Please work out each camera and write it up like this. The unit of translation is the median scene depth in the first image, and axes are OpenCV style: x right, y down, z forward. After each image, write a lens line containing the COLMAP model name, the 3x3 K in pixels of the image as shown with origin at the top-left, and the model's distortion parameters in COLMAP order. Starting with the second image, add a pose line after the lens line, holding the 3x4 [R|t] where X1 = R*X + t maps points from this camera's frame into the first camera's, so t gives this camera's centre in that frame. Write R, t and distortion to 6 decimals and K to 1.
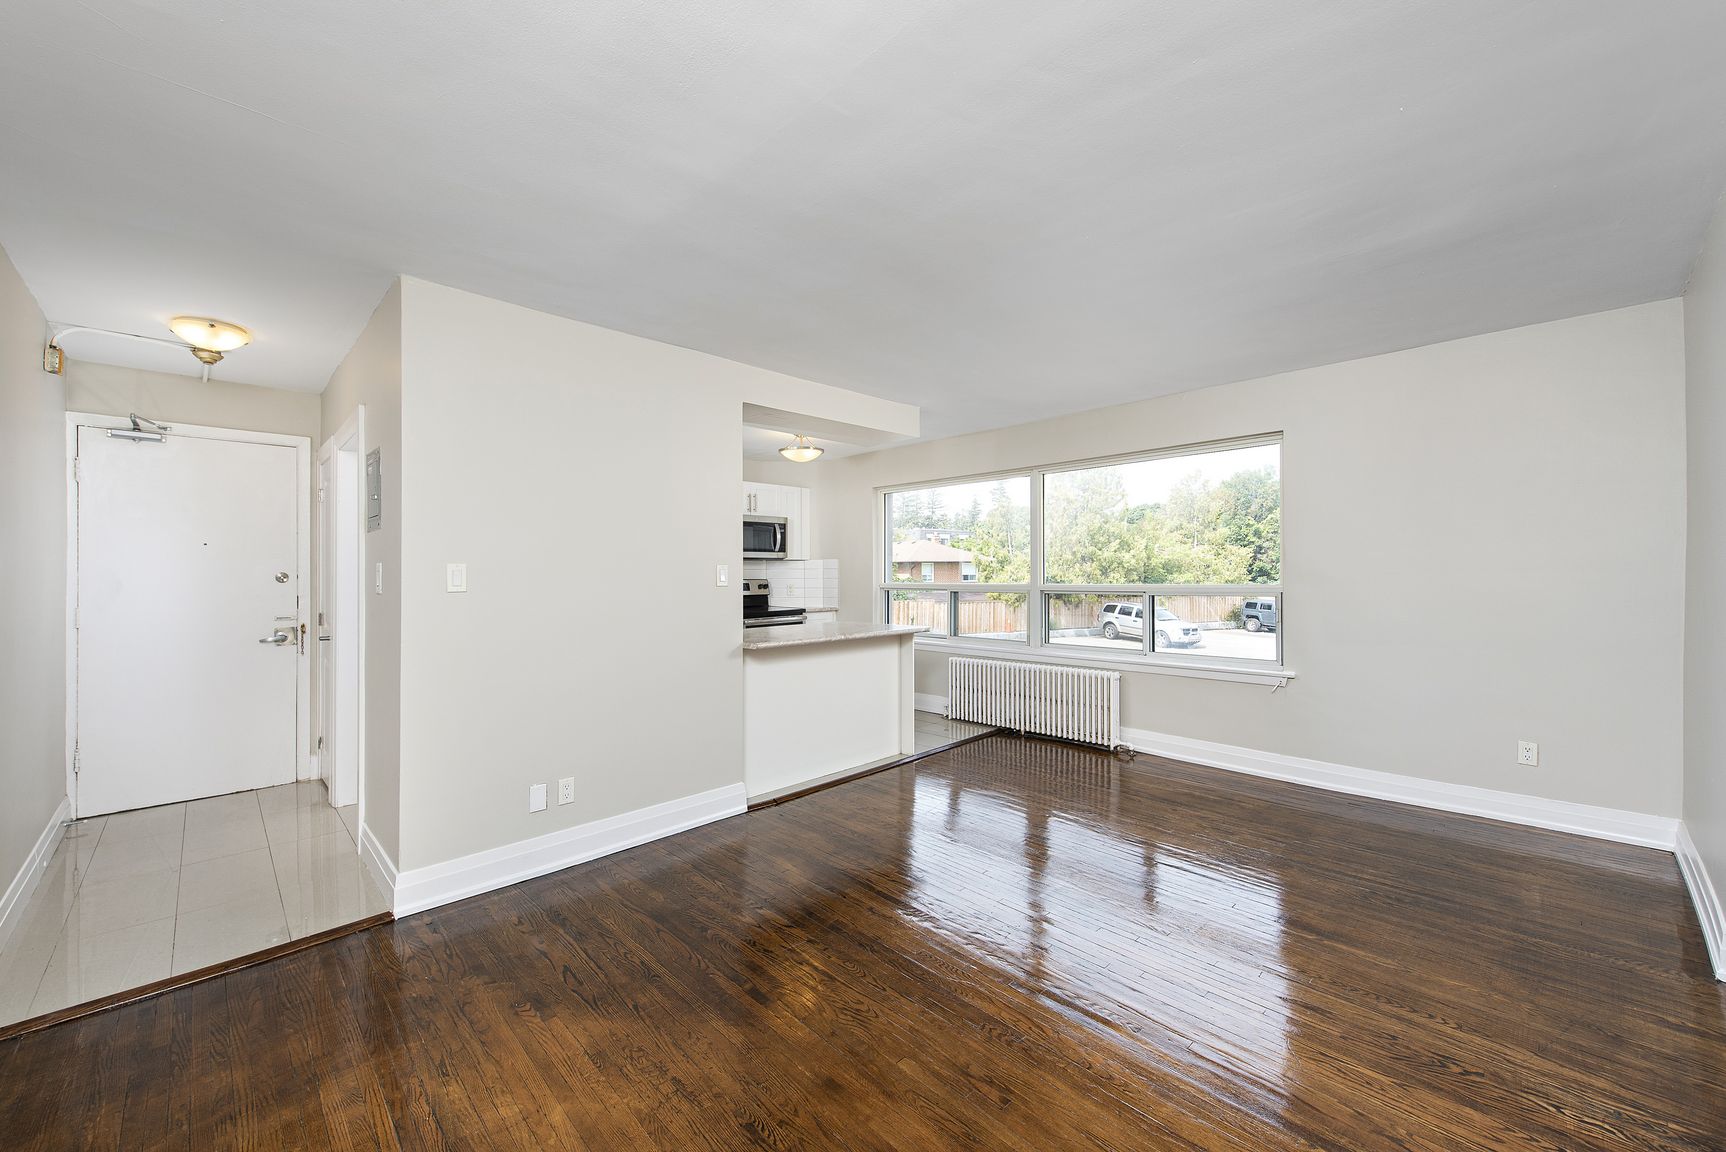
lens RADIAL K [[674.9, 0, 851.3], [0, 674.9, 579.7], [0, 0, 1]] dist [0.016183, -0.000086]
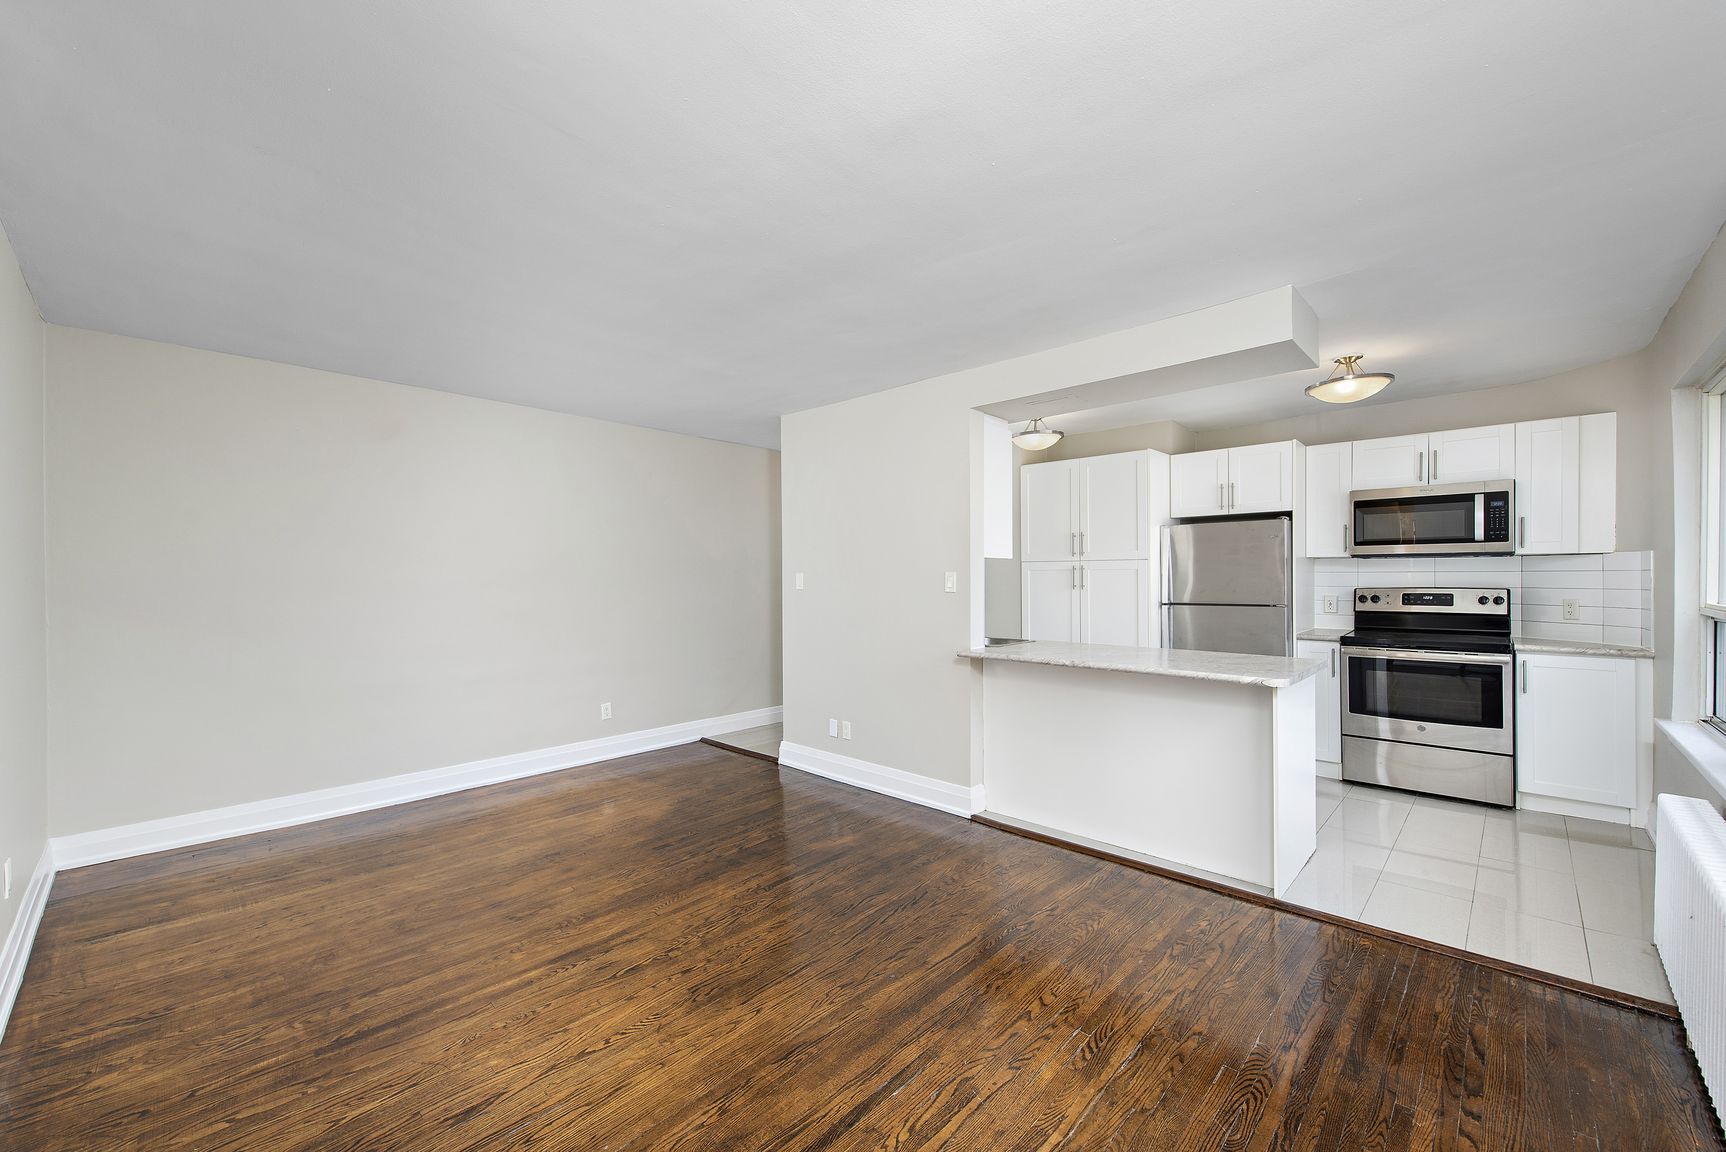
lens RADIAL K [[674.9, 0, 851.3], [0, 674.9, 579.7], [0, 0, 1]] dist [0.016183, -0.000086]
pose [[0.041472, 0.010314, -0.999086, 0.943328], [-0.007602, 0.999921, 0.010007, -0.021267], [0.999111, 0.007180, 0.041547, 0.885710]]
